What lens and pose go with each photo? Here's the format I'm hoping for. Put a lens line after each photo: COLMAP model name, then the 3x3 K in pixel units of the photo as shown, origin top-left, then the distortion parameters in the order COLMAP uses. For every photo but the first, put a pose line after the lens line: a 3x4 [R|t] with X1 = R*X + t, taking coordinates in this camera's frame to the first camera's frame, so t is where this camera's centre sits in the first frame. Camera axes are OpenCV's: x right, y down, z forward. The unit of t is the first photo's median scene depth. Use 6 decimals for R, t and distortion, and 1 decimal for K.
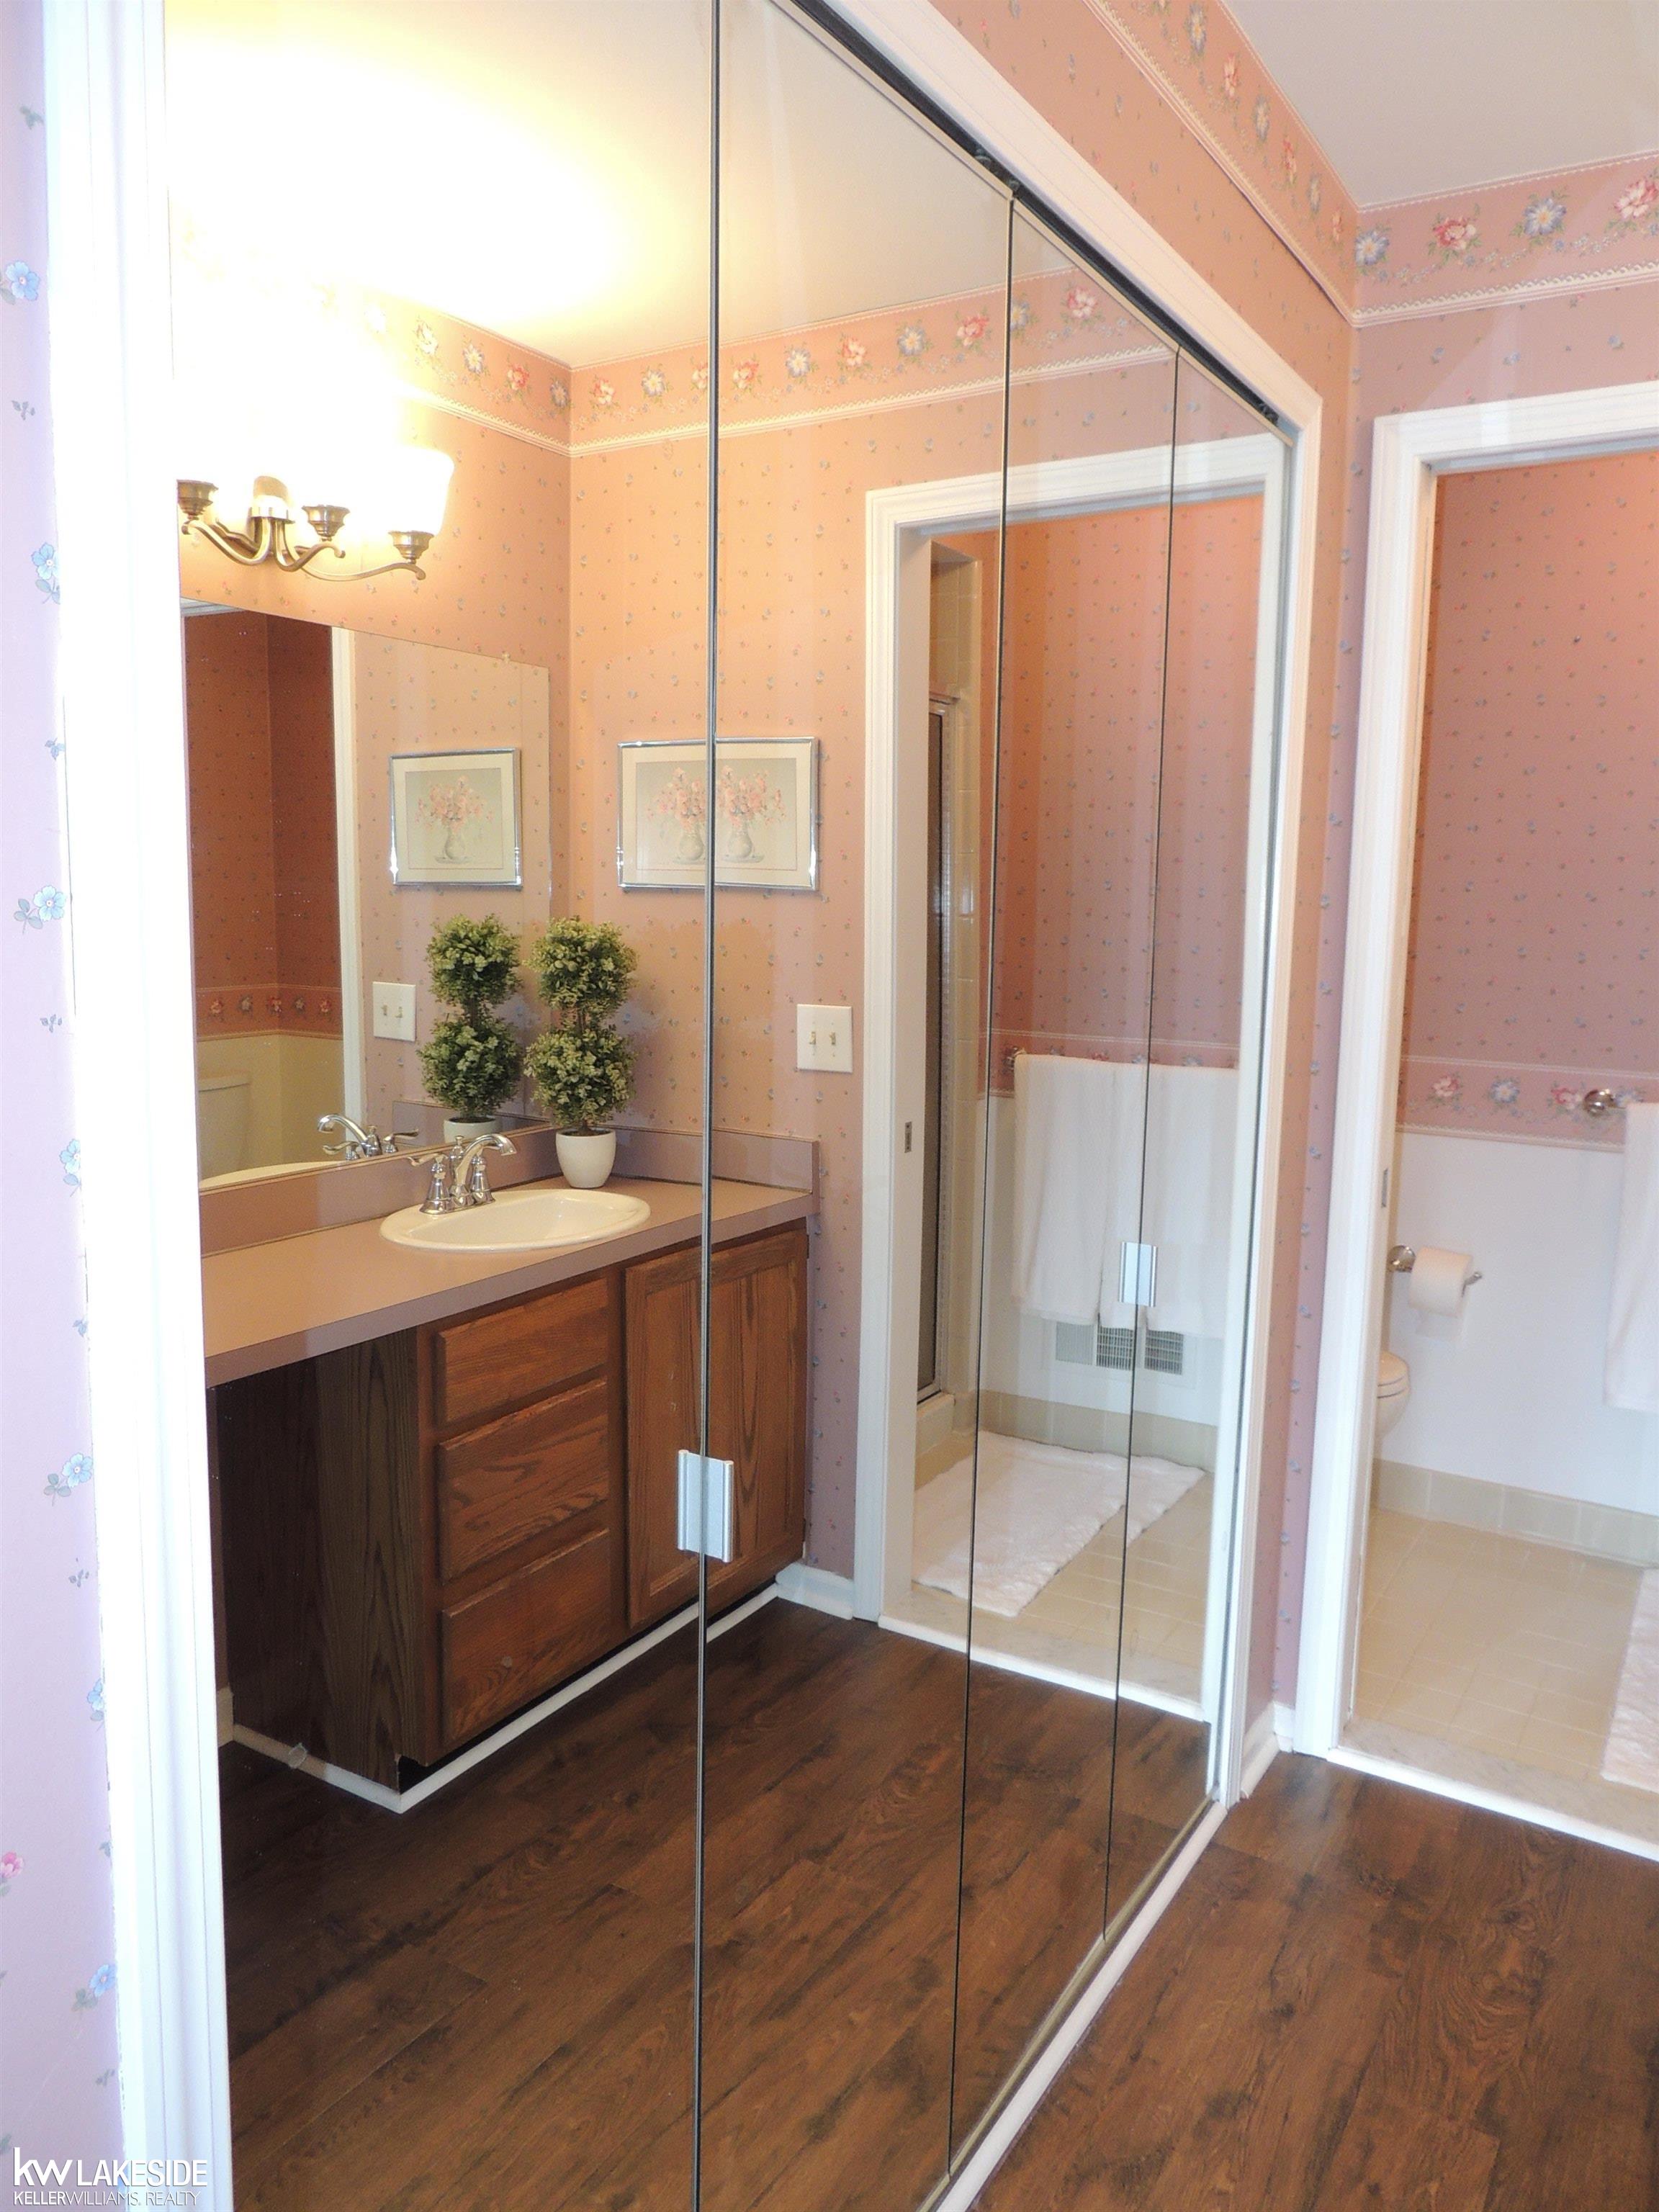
lens RADIAL K [[1575.7, 0, 837.5], [0, 1575.7, 1102.5], [0, 0, 1]] dist [-0.019601, -0.000280]
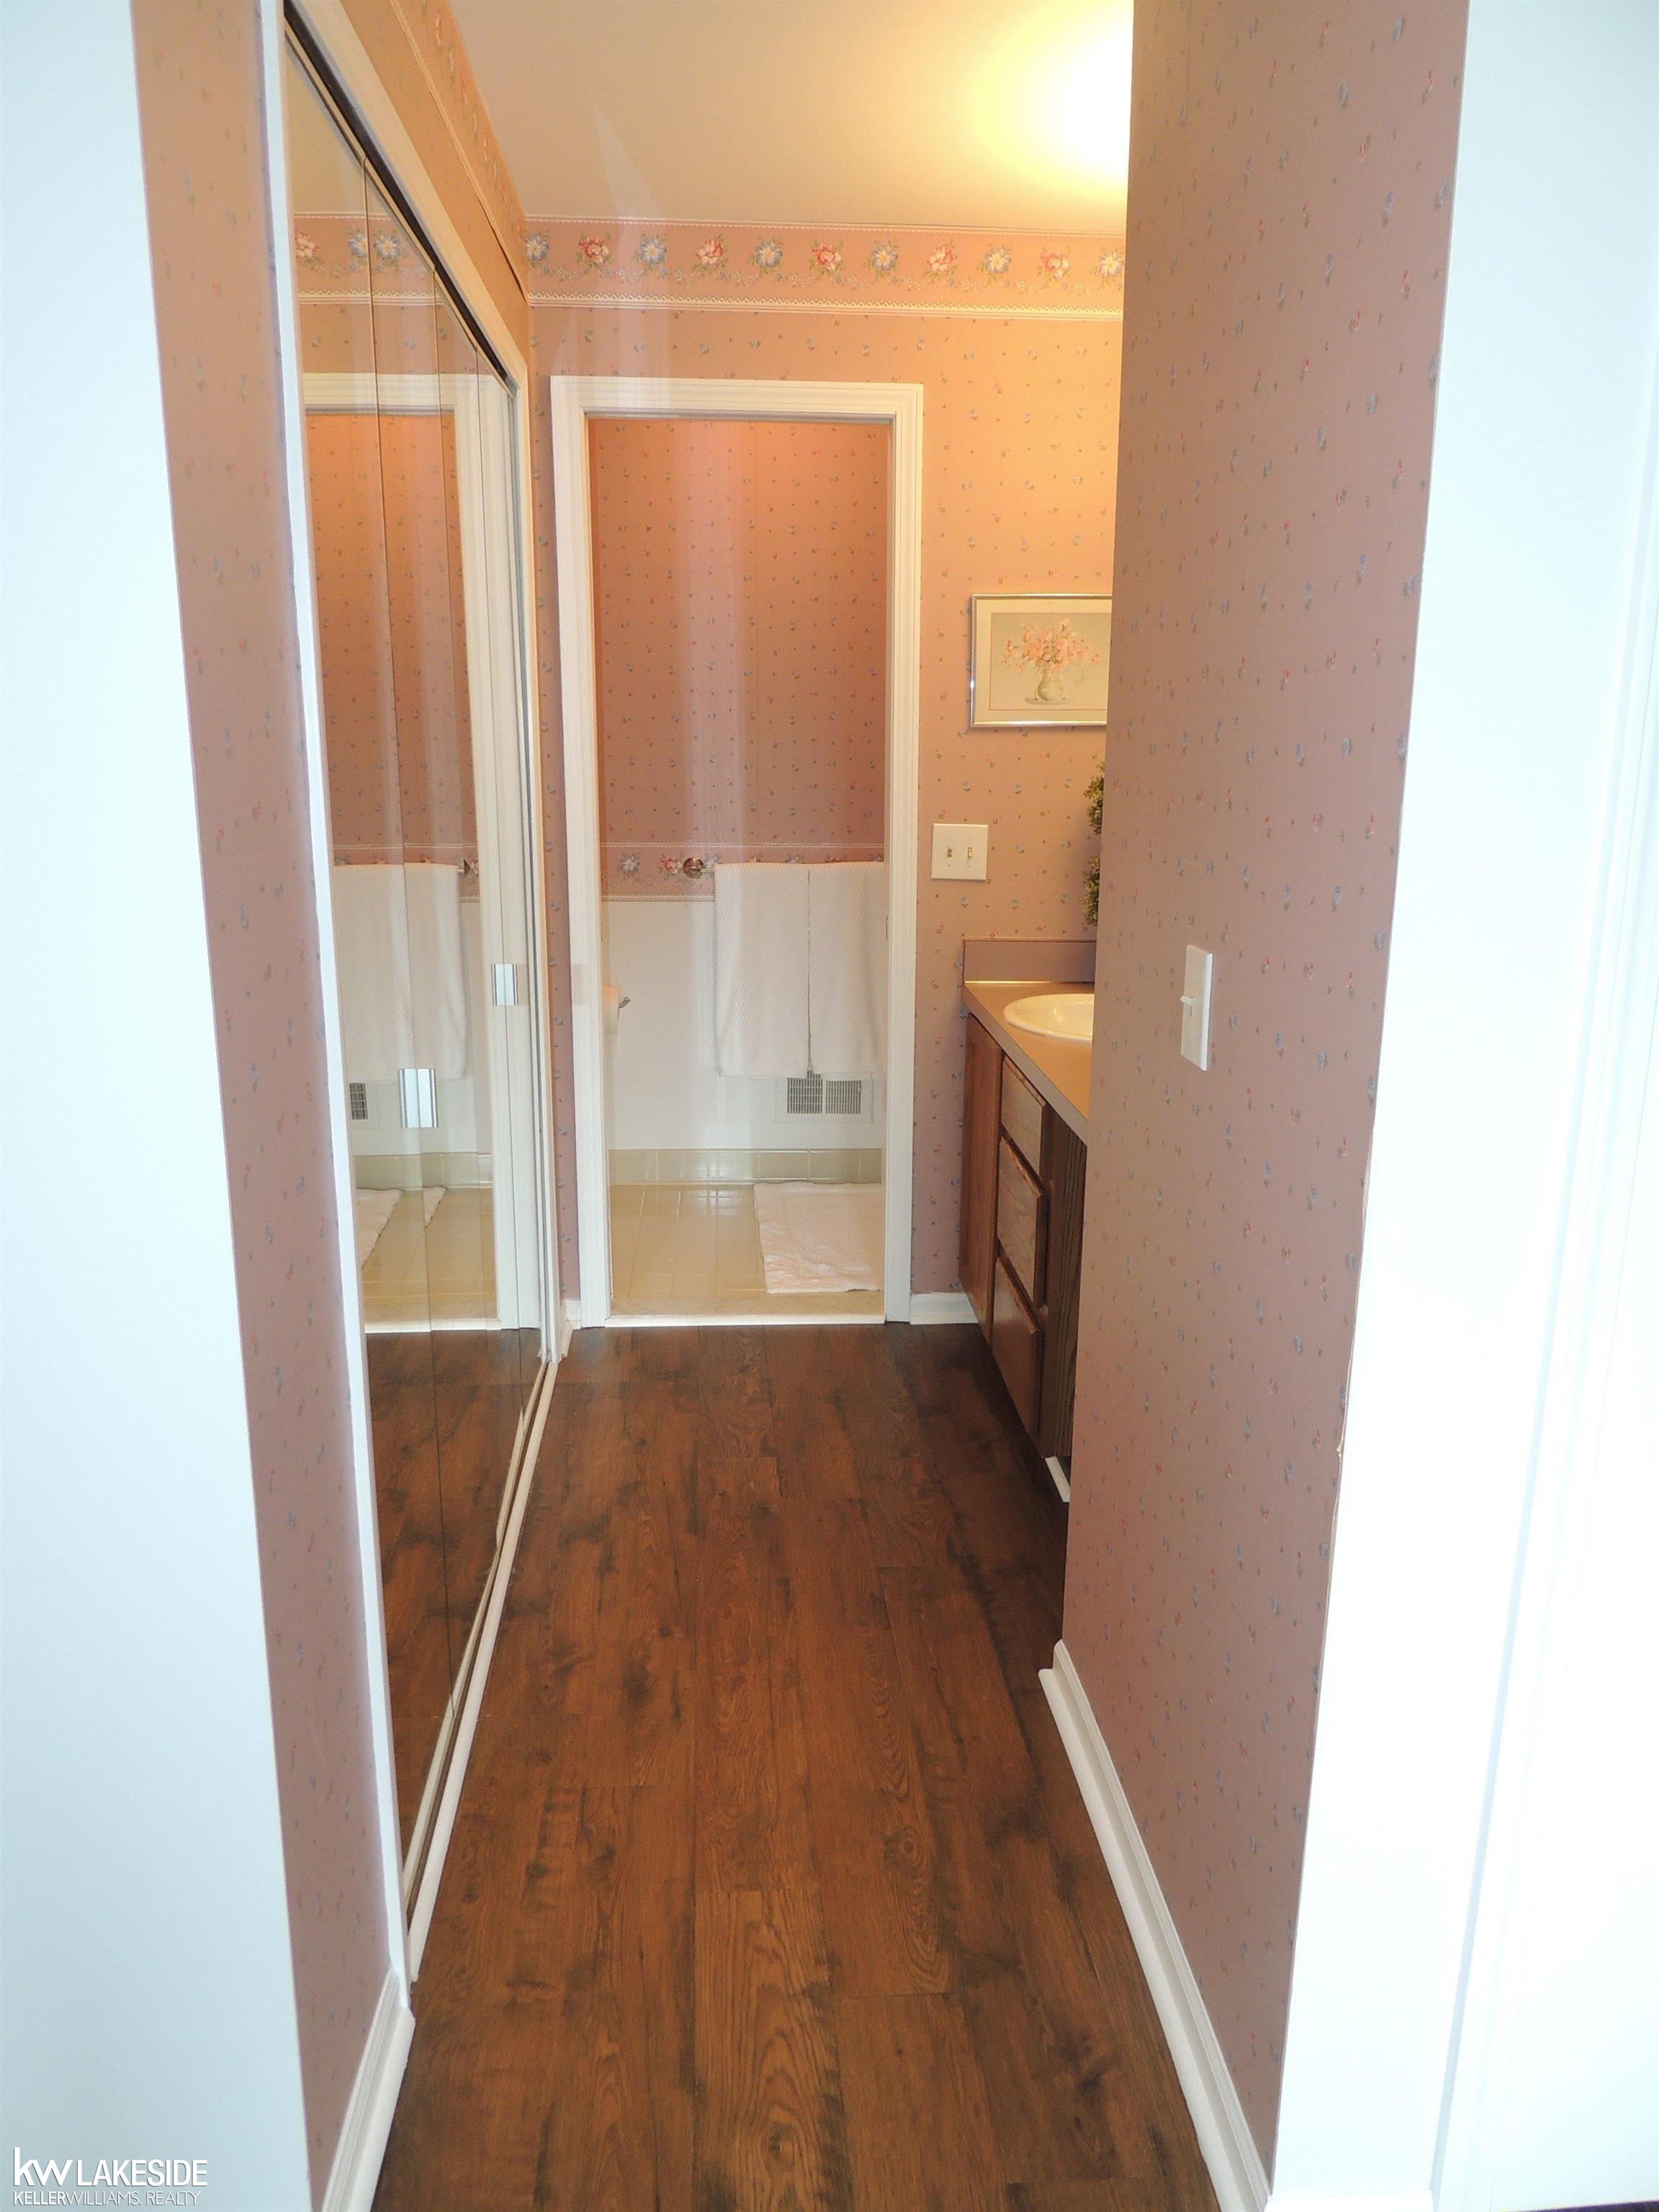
lens RADIAL K [[1575.7, 0, 837.5], [0, 1575.7, 1102.5], [0, 0, 1]] dist [-0.019601, -0.000280]
pose [[0.806812, -0.152490, 0.570789, -0.428180], [0.086278, 0.986170, 0.141508, 0.033999], [-0.584474, -0.064924, 0.808811, -0.401334]]
